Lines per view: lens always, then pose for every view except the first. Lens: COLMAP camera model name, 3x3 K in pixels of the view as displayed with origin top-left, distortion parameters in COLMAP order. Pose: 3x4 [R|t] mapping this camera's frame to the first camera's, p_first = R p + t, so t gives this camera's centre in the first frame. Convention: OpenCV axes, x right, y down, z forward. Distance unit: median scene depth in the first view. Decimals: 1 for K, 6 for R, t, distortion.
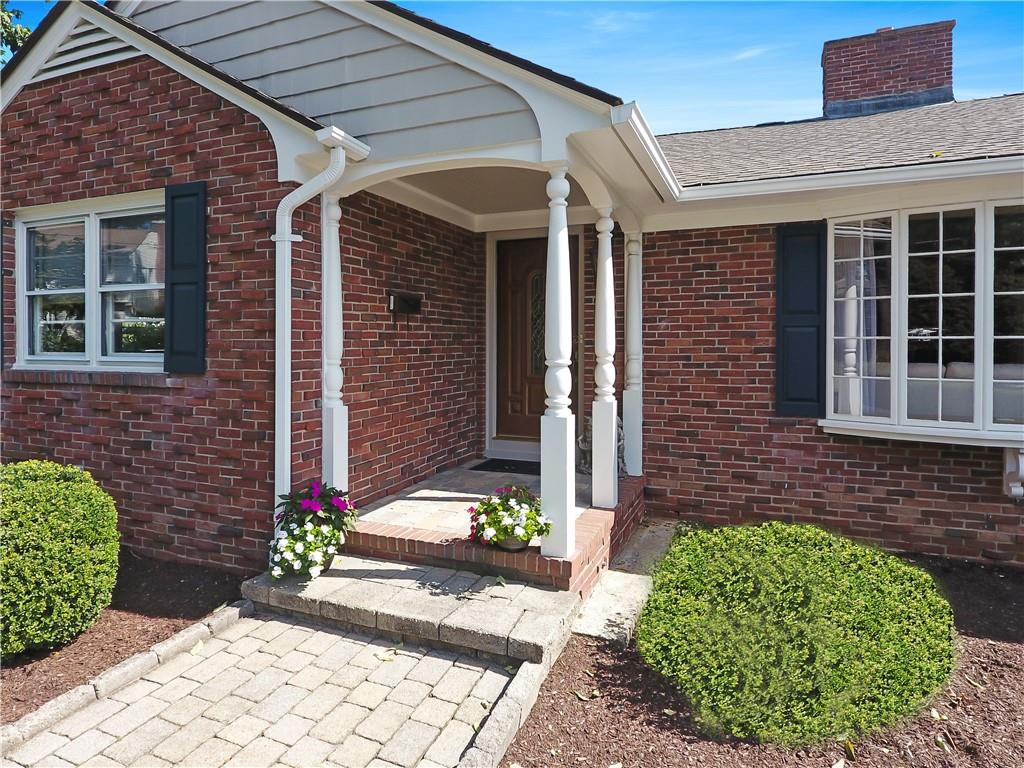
lens RADIAL K [[600.4, 0, 517.6], [0, 600.4, 361.3], [0, 0, 1]] dist [-0.007776, 0.002379]
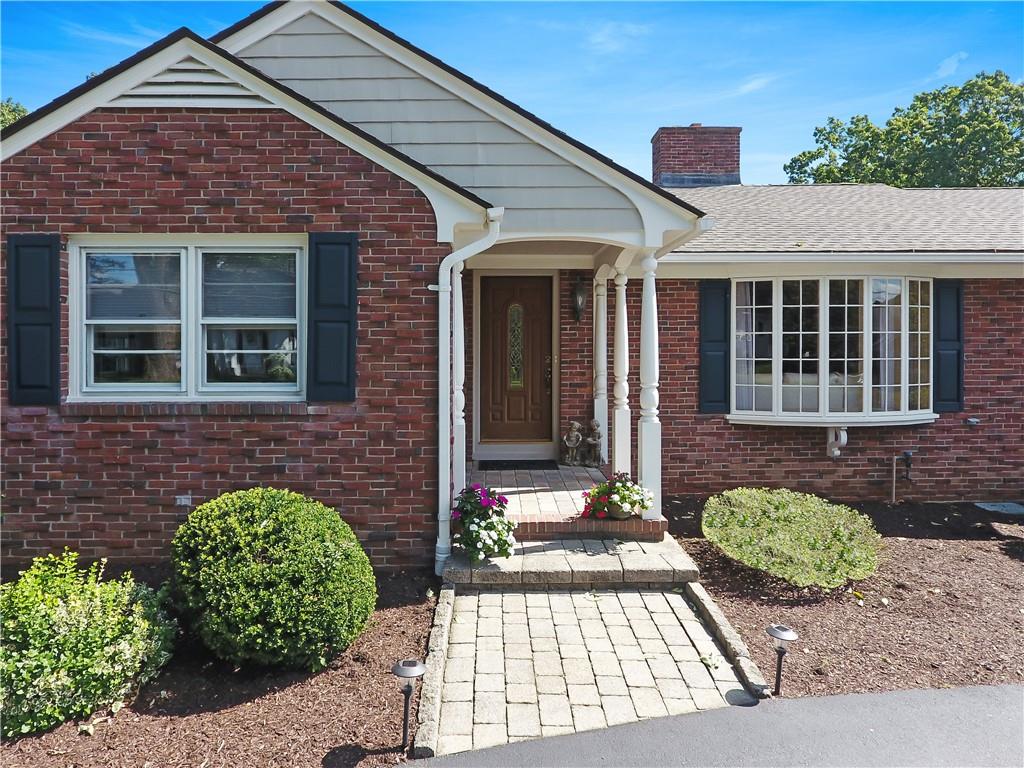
lens RADIAL K [[600.4, 0, 500.2], [0, 600.4, 360.8], [0, 0, 1]] dist [-0.007776, 0.002379]
pose [[0.919234, -0.012543, 0.393512, -0.667616], [0.012855, 0.999916, 0.001843, -0.051040], [-0.393502, 0.003364, 0.919317, -0.148365]]
